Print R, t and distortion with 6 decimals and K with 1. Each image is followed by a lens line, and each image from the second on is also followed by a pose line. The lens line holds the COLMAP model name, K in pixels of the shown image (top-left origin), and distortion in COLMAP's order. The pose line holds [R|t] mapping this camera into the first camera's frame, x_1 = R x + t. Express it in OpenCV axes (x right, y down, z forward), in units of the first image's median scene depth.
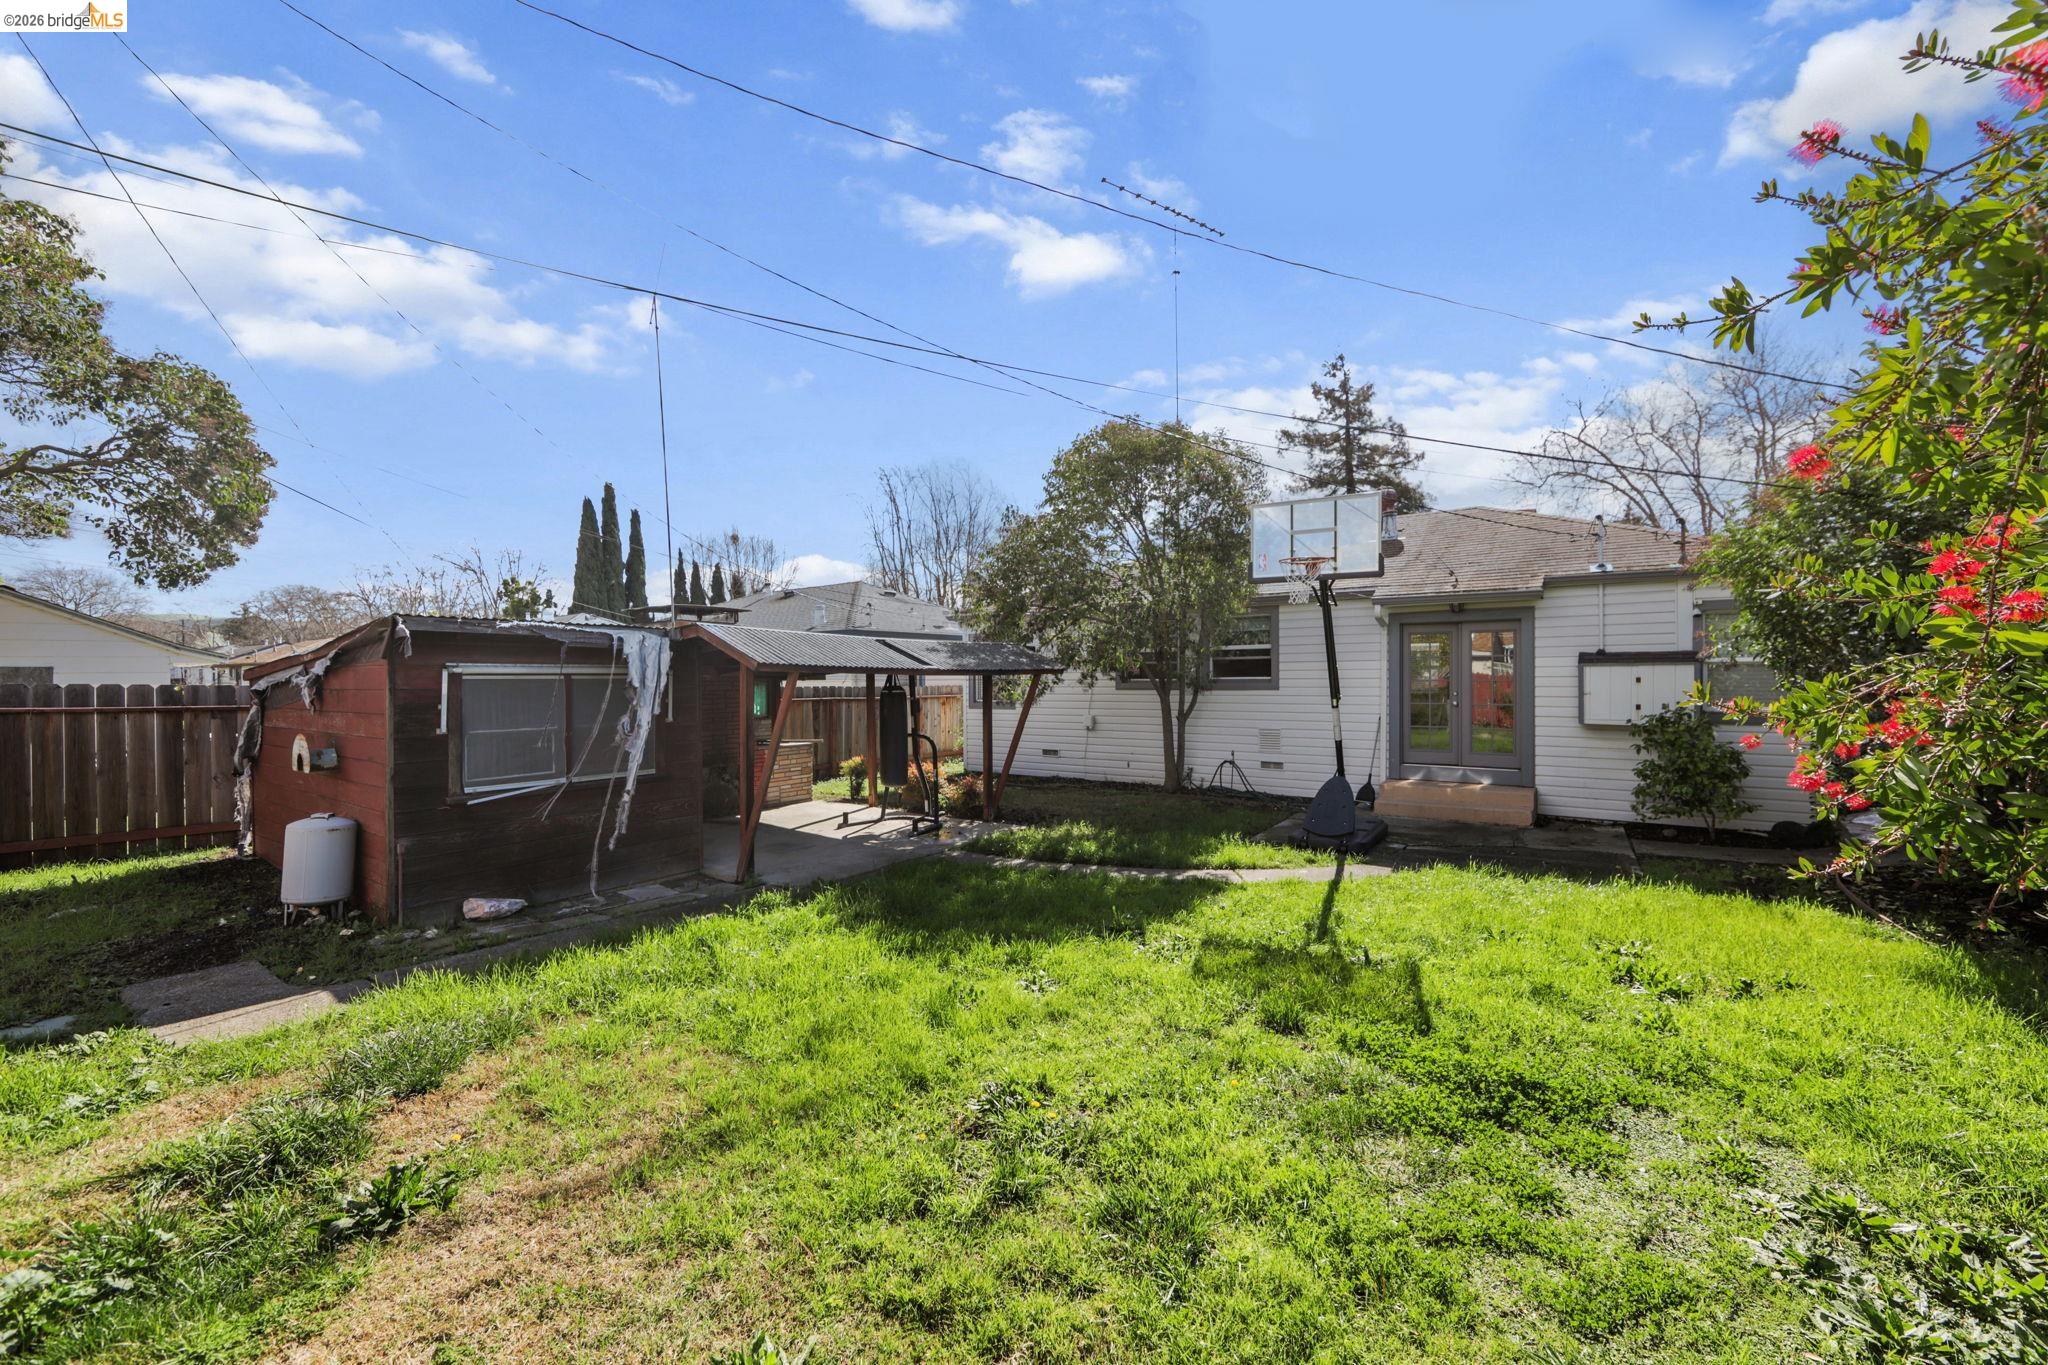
lens RADIAL K [[810.7, 0, 1044.4], [0, 810.7, 670.2], [0, 0, 1]] dist [-0.013230, 0.000384]
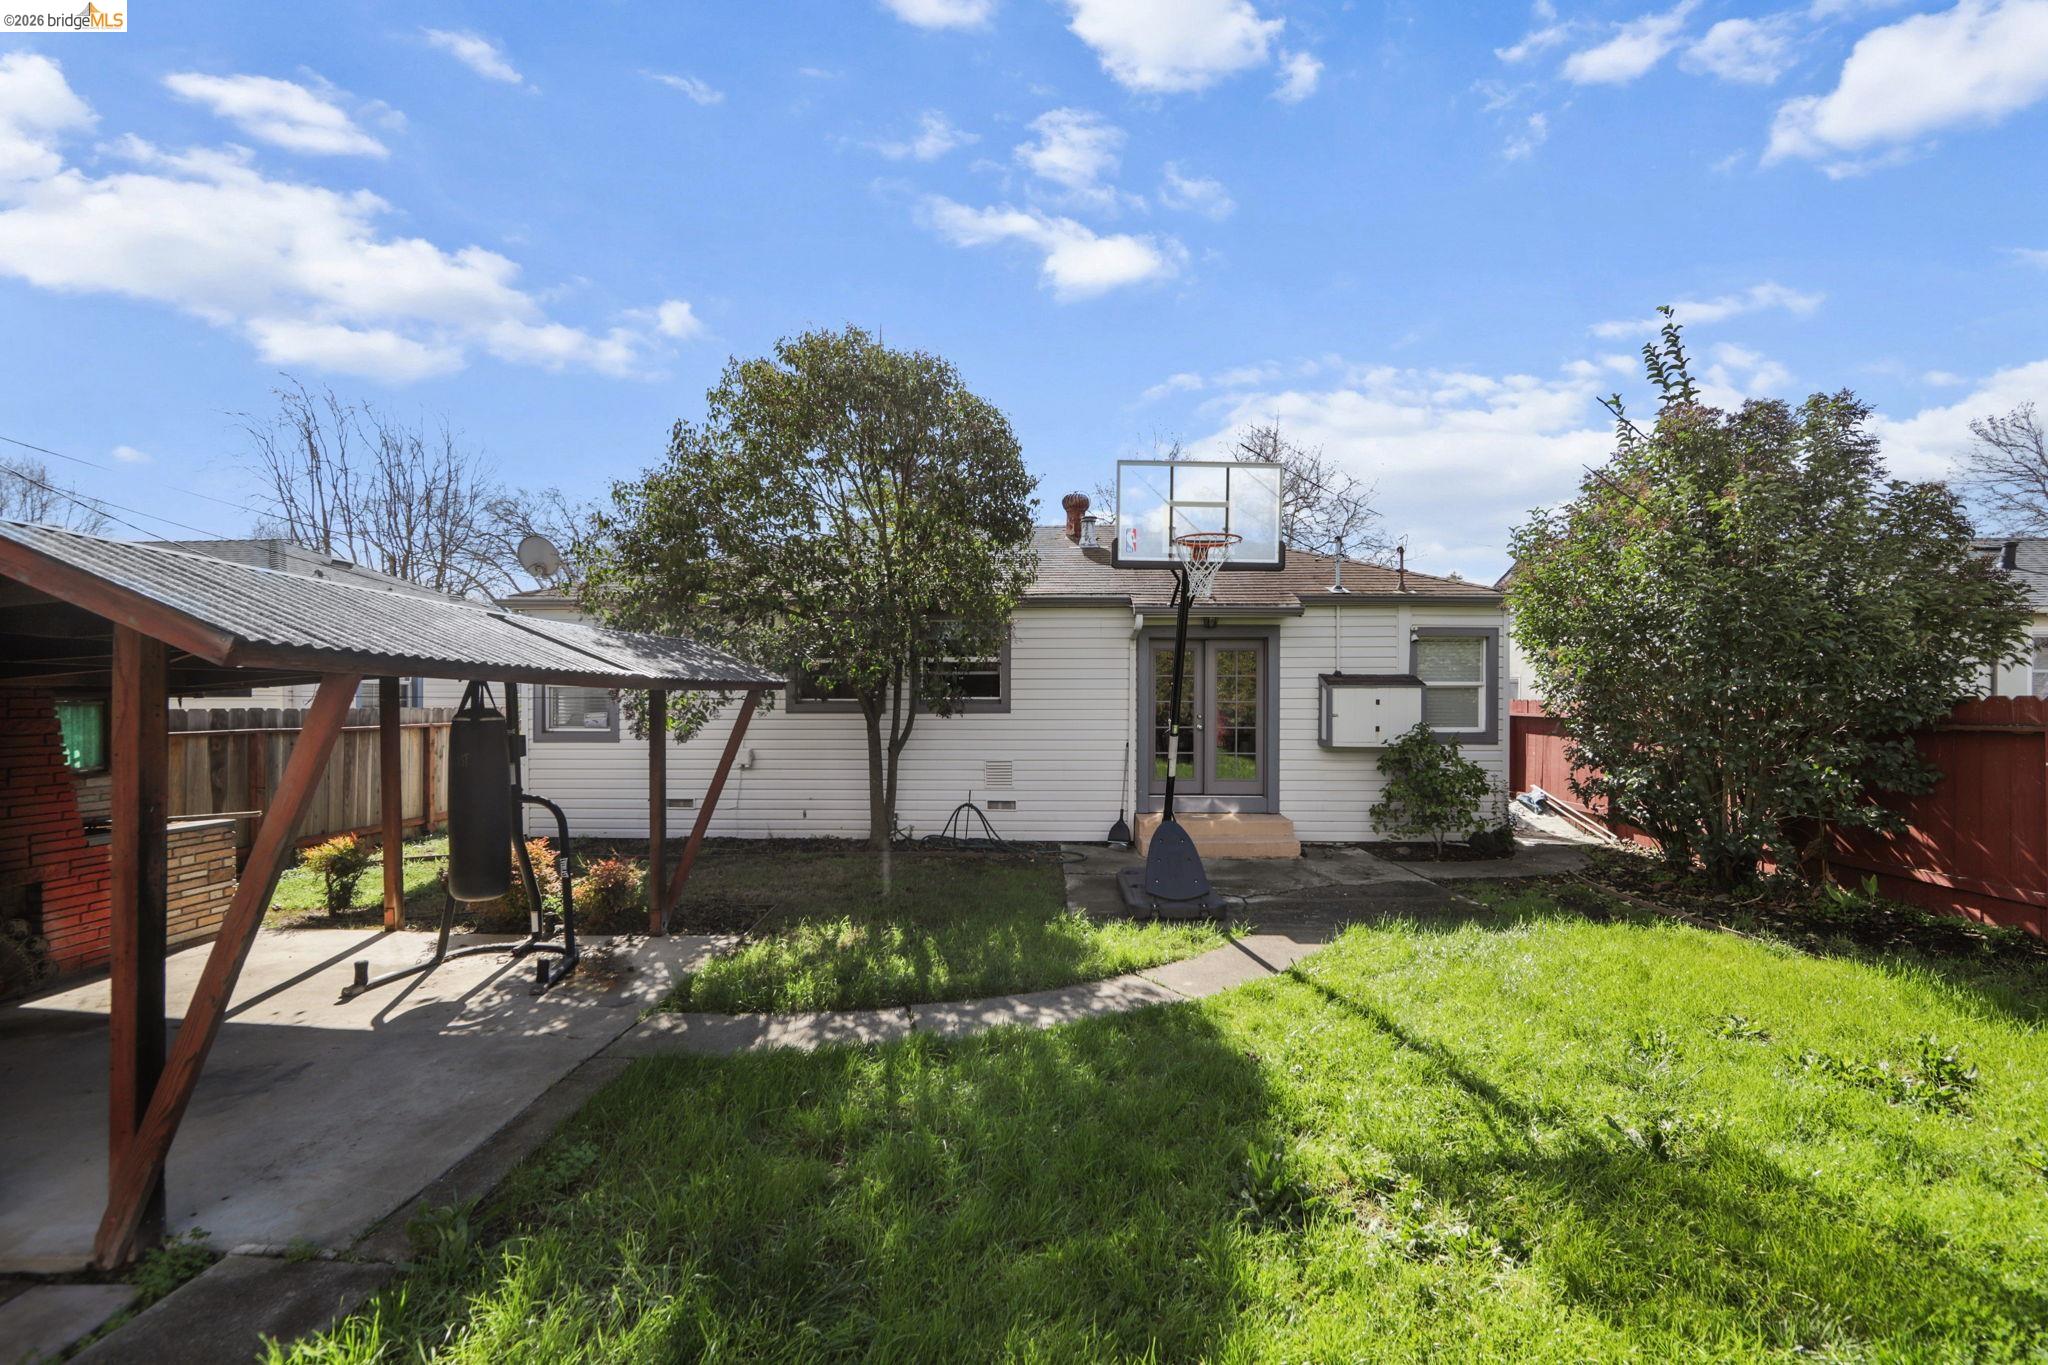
lens RADIAL K [[803.8, 0, 1026.3], [0, 803.8, 697.1], [0, 0, 1]] dist [-0.010002, 0.000120]
pose [[0.839019, 0.006824, 0.544059, -0.161214], [-0.010645, 0.999936, 0.003873, 0.005821], [-0.543998, -0.009041, 0.839038, 0.347784]]
